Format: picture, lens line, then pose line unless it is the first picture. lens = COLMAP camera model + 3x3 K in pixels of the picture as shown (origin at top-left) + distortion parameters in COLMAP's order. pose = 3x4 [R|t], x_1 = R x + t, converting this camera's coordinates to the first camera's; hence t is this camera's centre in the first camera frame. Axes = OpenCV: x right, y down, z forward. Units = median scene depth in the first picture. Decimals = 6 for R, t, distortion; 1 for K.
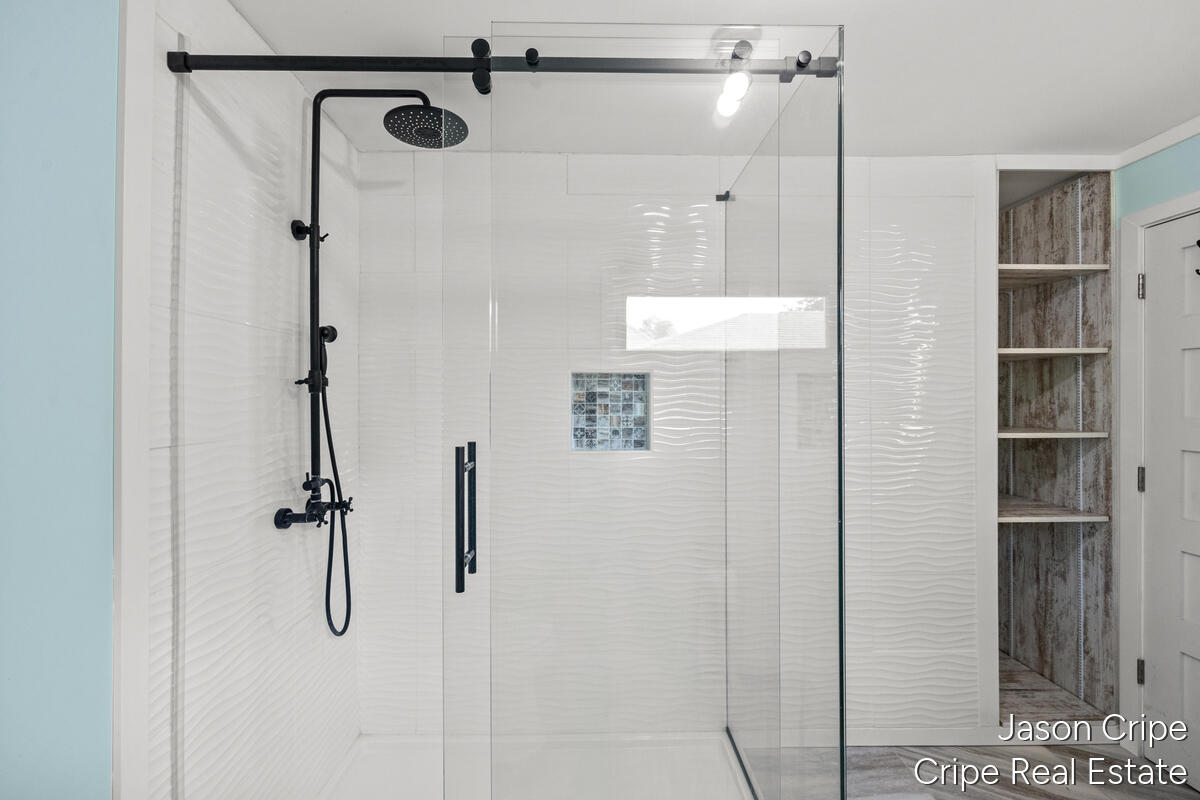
lens RADIAL K [[480.4, 0, 602.3], [0, 480.4, 398.3], [0, 0, 1]] dist [-0.000657, 0.000134]
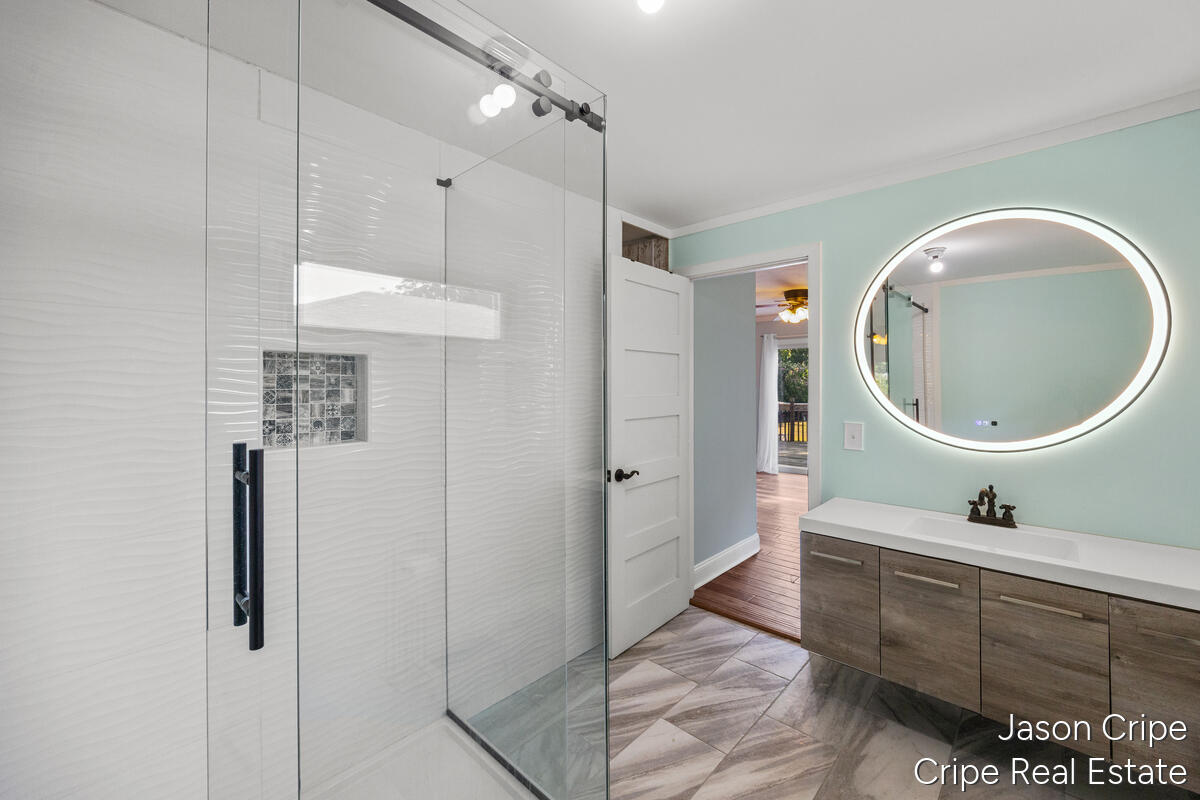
lens RADIAL K [[480.4, 0, 607.7], [0, 480.4, 379.5], [0, 0, 1]] dist [-0.000657, 0.000134]
pose [[0.694047, 0.006449, 0.719901, -0.224802], [-0.002393, 0.999975, -0.006651, -0.002059], [-0.719926, 0.002893, 0.694045, 0.055729]]
